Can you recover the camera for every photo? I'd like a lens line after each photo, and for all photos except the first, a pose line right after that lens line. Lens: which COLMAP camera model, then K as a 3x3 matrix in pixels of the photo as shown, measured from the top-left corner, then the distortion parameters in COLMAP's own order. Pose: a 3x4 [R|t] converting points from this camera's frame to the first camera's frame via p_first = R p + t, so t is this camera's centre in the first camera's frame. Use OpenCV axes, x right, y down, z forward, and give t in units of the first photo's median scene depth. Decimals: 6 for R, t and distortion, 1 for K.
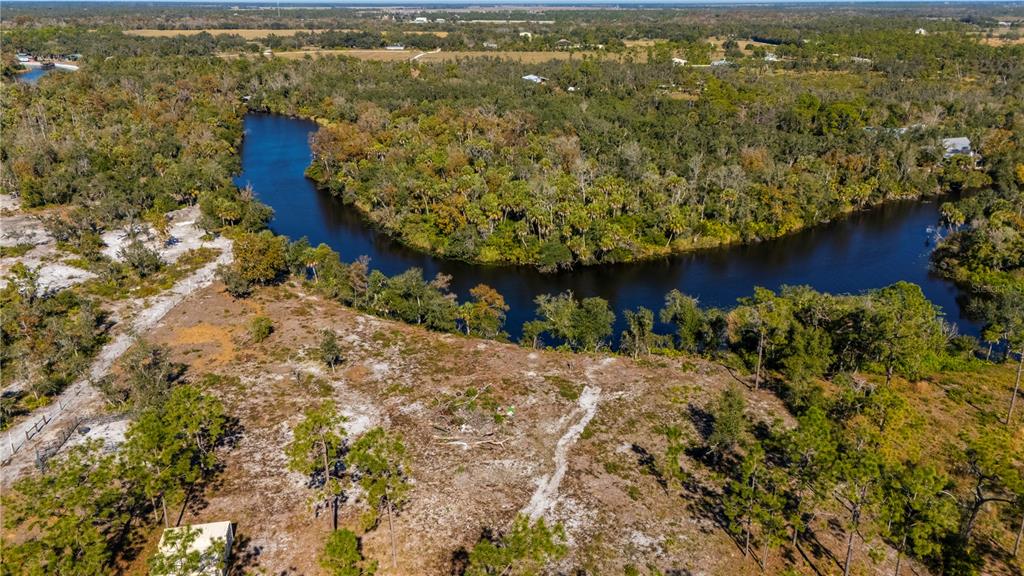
lens RADIAL K [[761.6, 0, 527.0], [0, 761.6, 288.7], [0, 0, 1]] dist [0.078293, -0.085032]
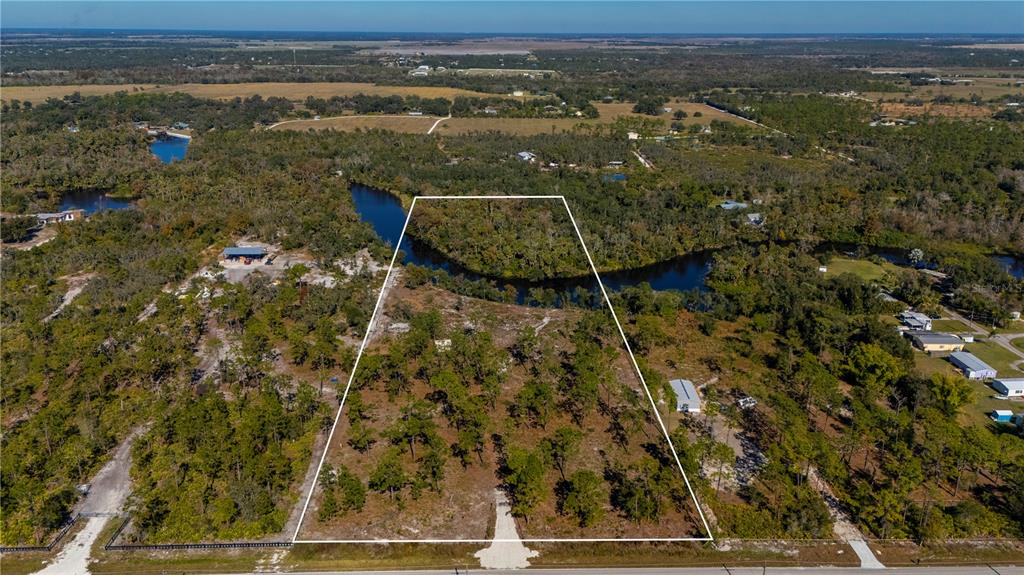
lens RADIAL K [[770.0, 0, 512.0], [0, 770.0, 287.5], [0, 0, 1]] dist [0.059581, -0.072059]
pose [[0.999959, 0.007440, -0.005184, -0.022220], [-0.007619, 0.999343, -0.035429, 0.069279], [0.004917, 0.035467, 0.999359, -1.152060]]
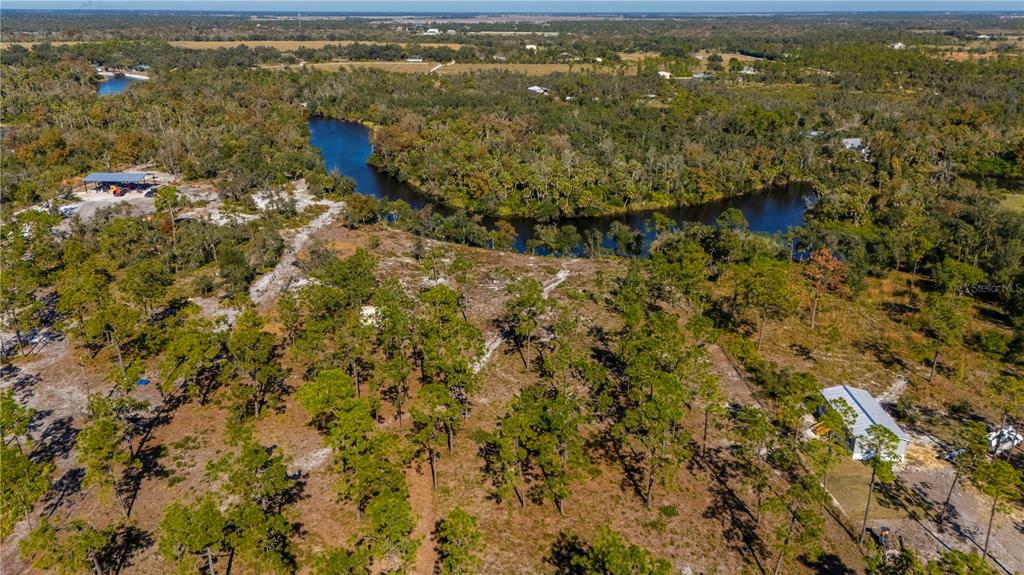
lens RADIAL K [[751.3, 0, 512.0], [0, 751.3, 287.5], [0, 0, 1]] dist [0.072543, -0.080605]
pose [[0.999650, 0.010990, -0.024058, 0.002494], [-0.011139, 0.999920, -0.006071, 0.104099], [0.023990, 0.006337, 0.999692, -0.434448]]
